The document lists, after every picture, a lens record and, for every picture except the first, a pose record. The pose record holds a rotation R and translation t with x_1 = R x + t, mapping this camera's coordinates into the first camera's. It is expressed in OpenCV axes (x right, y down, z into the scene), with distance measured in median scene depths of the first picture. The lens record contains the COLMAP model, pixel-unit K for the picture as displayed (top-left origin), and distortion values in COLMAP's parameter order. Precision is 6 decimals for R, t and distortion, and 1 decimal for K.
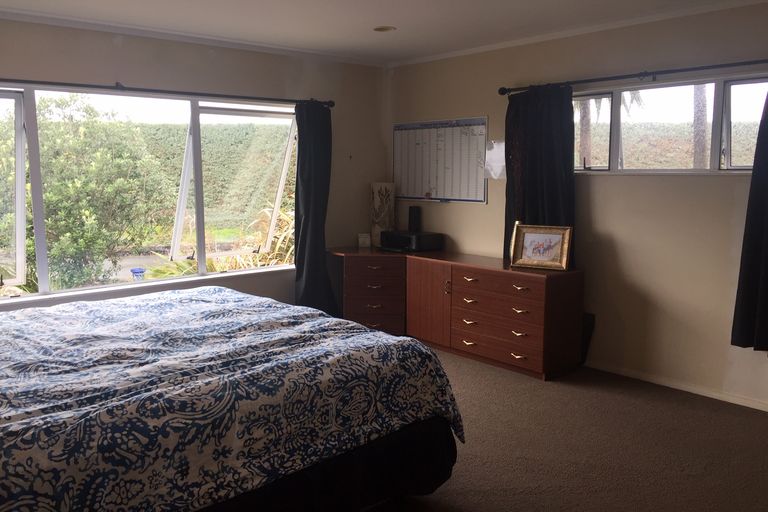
lens RADIAL K [[658.6, 0, 387.4], [0, 658.6, 254.5], [0, 0, 1]] dist [0.004805, -0.029665]
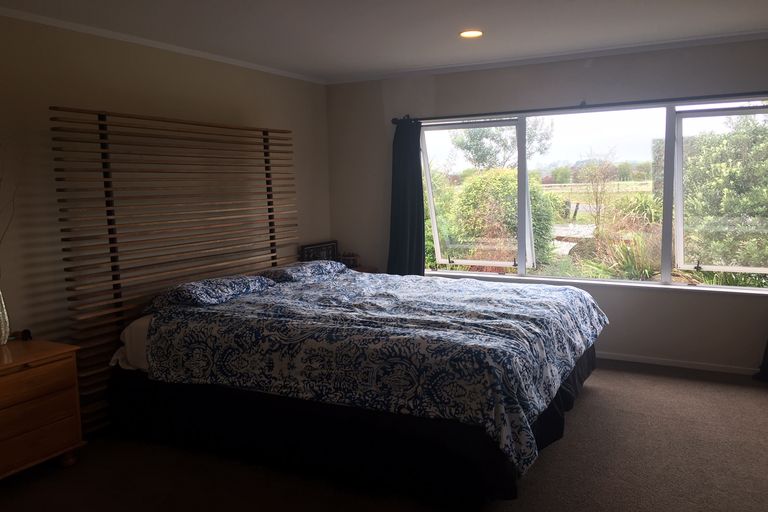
lens RADIAL K [[658.6, 0, 387.4], [0, 658.6, 255.4], [0, 0, 1]] dist [0.004805, -0.029665]
pose [[0.303068, 0.099647, -0.947745, 1.178621], [-0.100532, 0.992312, 0.072185, -0.086723], [0.947652, 0.073401, 0.310755, 0.667243]]
